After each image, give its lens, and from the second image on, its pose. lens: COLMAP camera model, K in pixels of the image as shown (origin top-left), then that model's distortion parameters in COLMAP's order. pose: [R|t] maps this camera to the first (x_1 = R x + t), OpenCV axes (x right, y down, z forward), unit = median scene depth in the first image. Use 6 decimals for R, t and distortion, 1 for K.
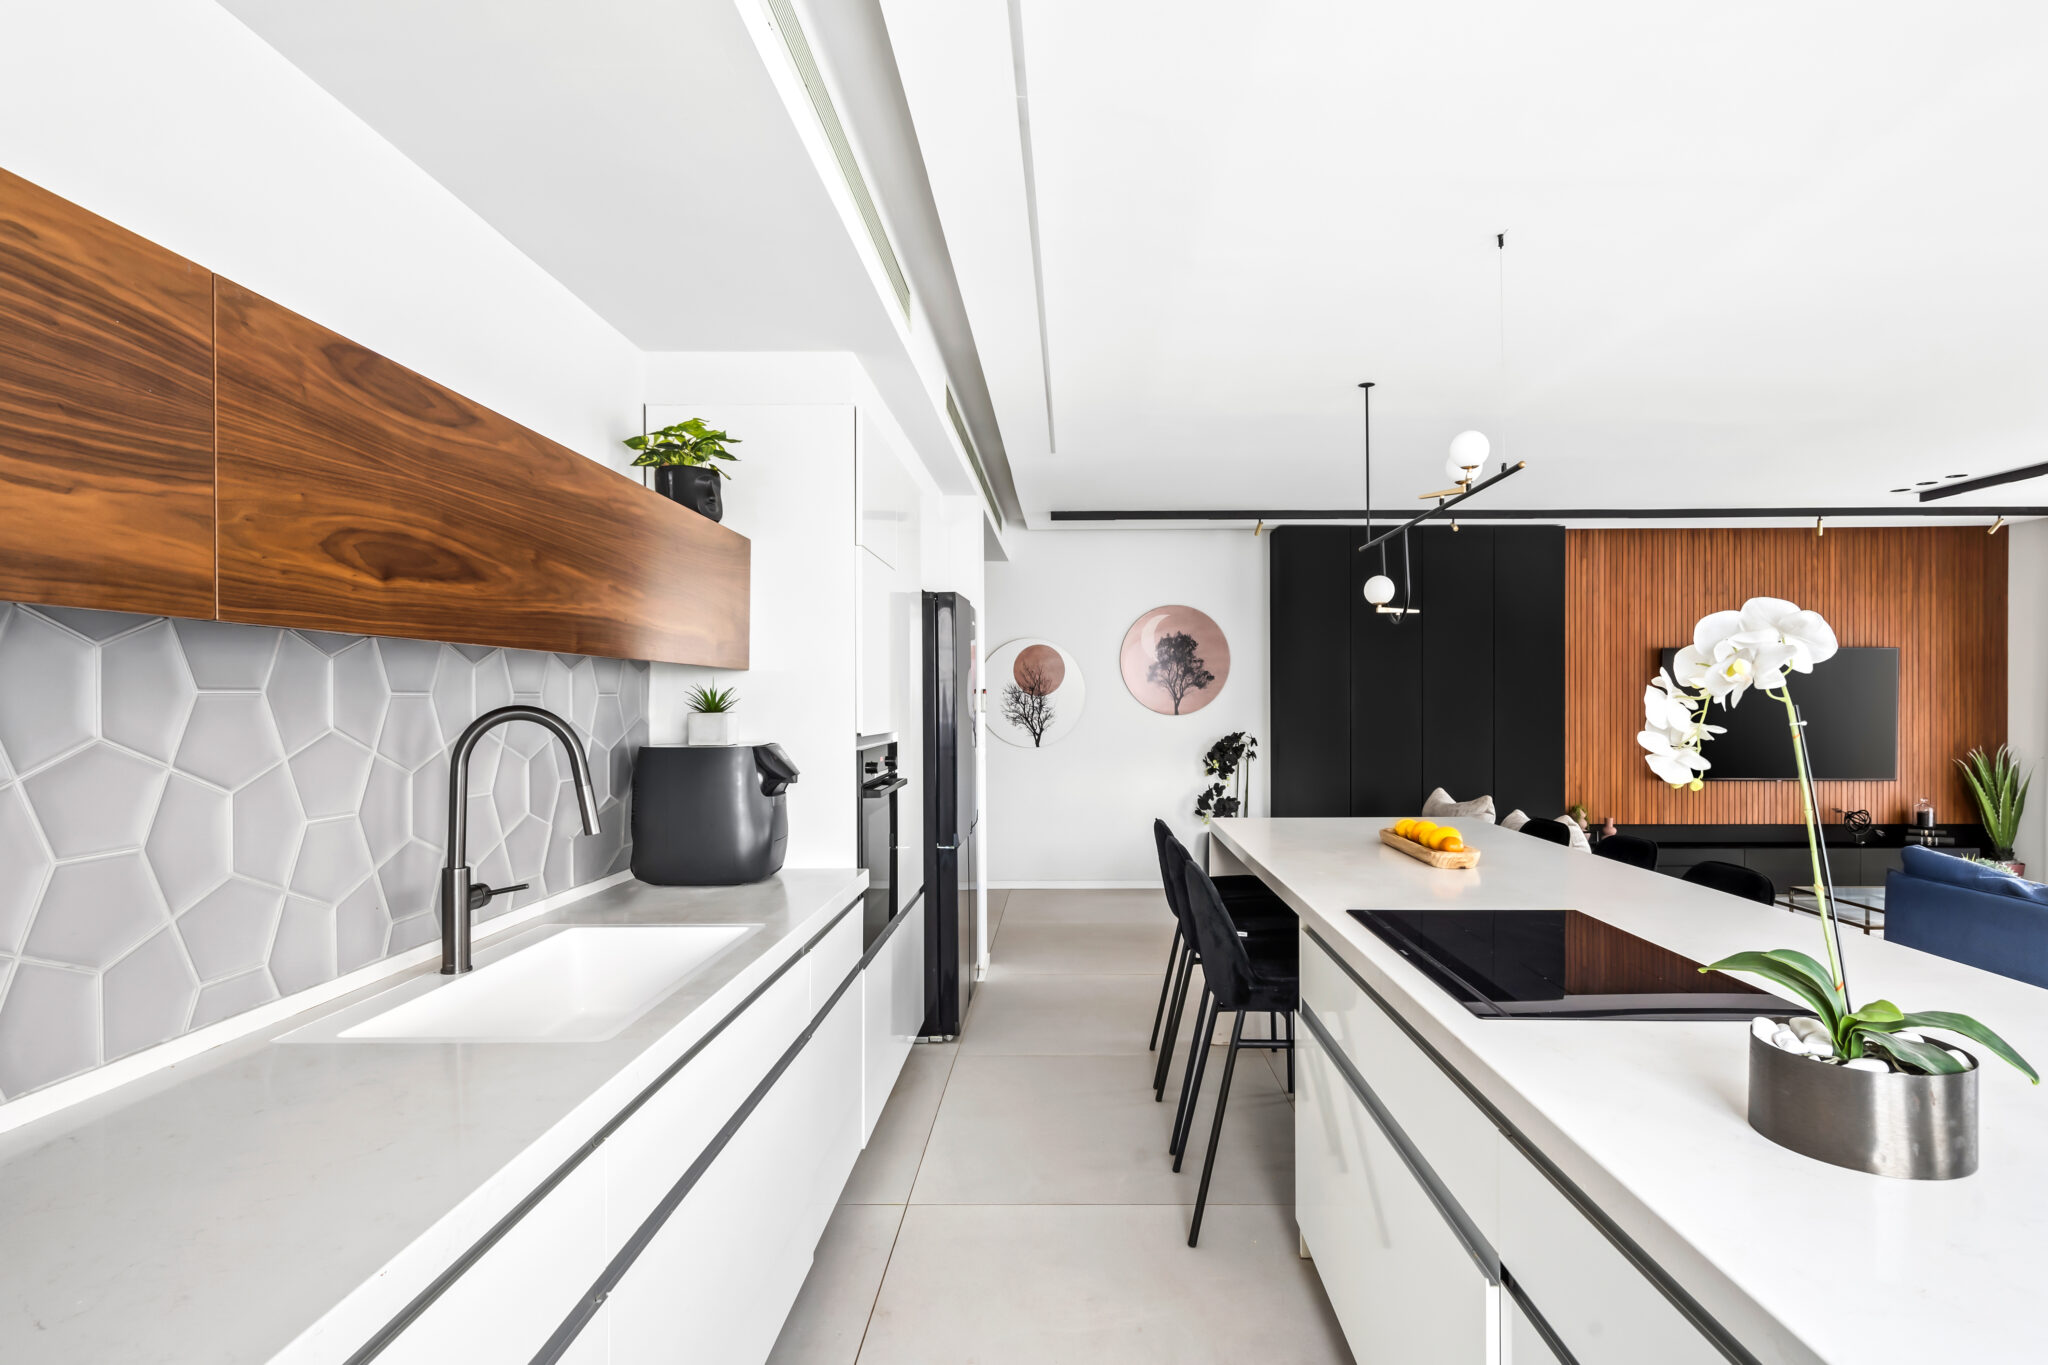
lens RADIAL K [[1138.0, 0, 1028.3], [0, 1138.0, 689.4], [0, 0, 1]] dist [0.002666, 0.000034]
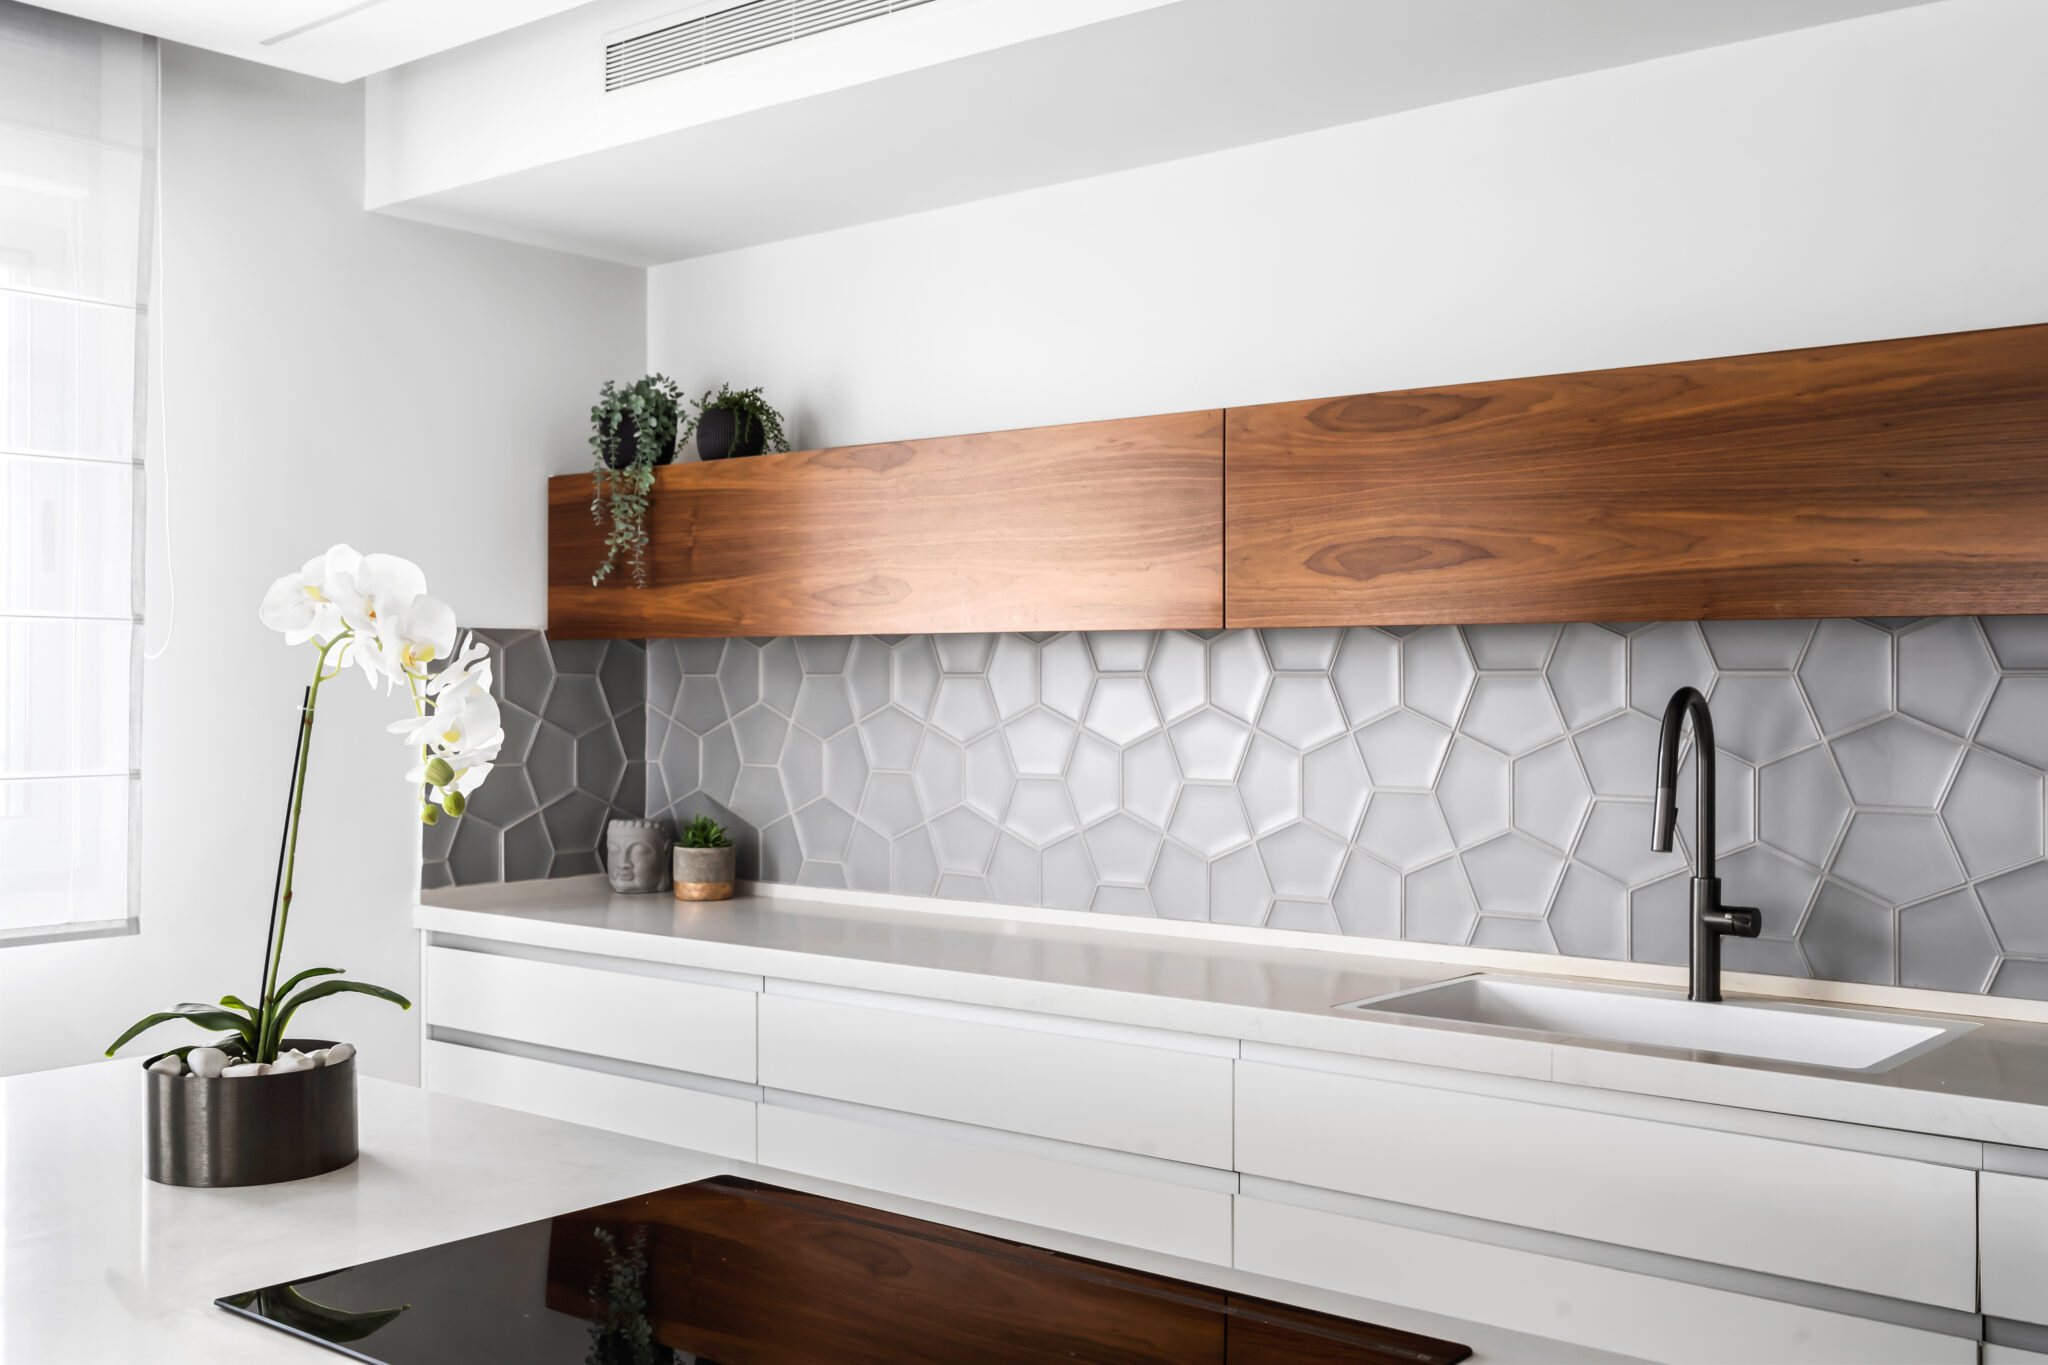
lens RADIAL K [[1982.5, 0, 1025.9], [0, 1982.5, 688.6], [0, 0, 1]] dist [-0.016747, 0.000000]
pose [[-0.635047, -0.002715, -0.772468, 0.976617], [0.003196, 0.999976, -0.006142, 0.023549], [0.772467, -0.006369, -0.635023, 1.564774]]
